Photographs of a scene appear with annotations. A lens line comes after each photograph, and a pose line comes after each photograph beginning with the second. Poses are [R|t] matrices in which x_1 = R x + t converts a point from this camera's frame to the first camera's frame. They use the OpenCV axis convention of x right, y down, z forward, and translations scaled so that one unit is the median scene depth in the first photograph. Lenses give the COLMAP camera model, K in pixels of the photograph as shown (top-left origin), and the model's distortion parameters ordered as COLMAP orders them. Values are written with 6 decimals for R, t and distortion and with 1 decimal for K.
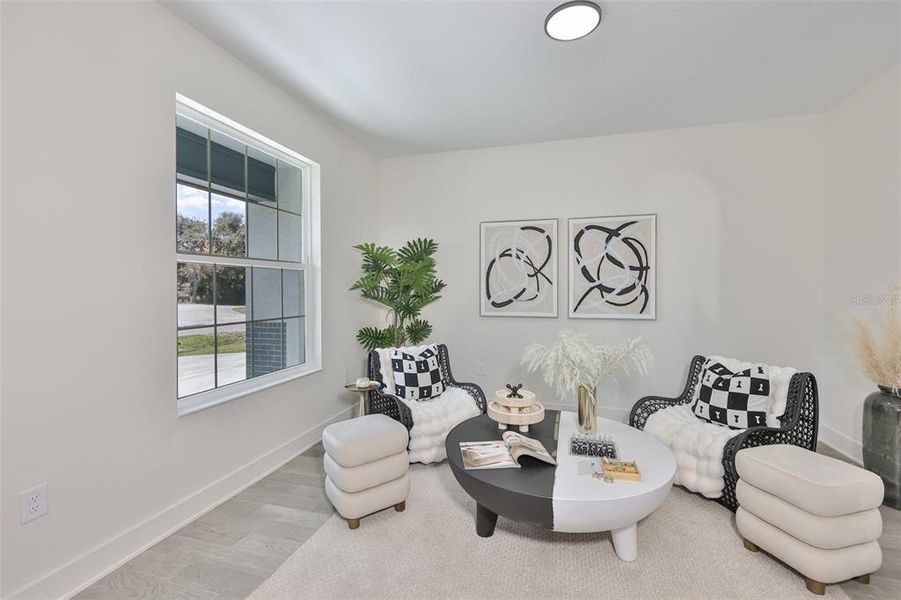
lens RADIAL K [[386.3, 0, 454.9], [0, 386.3, 292.6], [0, 0, 1]] dist [0.003426, 0.002896]
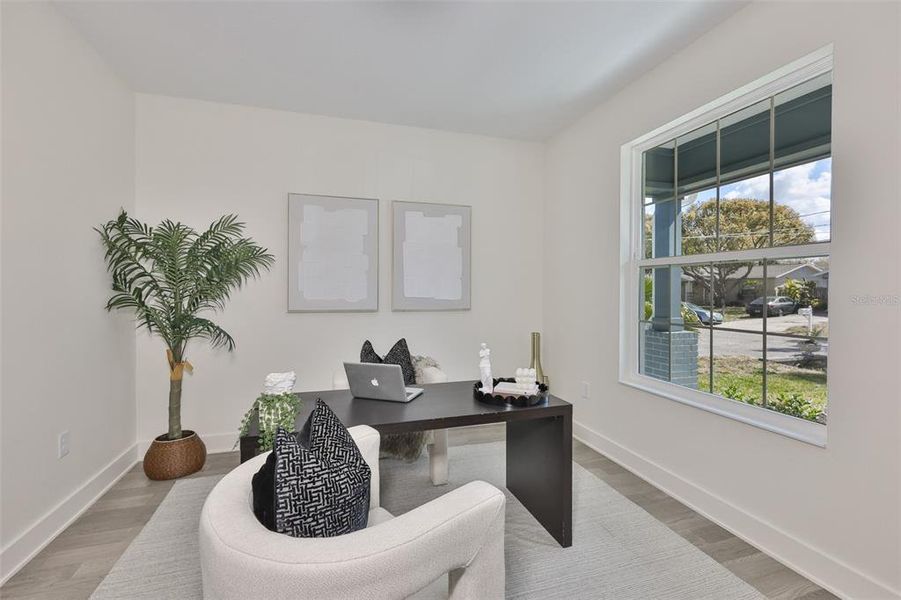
lens RADIAL K [[386.3, 0, 451.7], [0, 386.3, 295.5], [0, 0, 1]] dist [0.003426, 0.002896]
pose [[-0.821584, 0.000653, -0.570087, 0.532698], [-0.007821, 0.999892, 0.012417, 0.000902], [0.570034, 0.014660, -0.821490, 1.706059]]
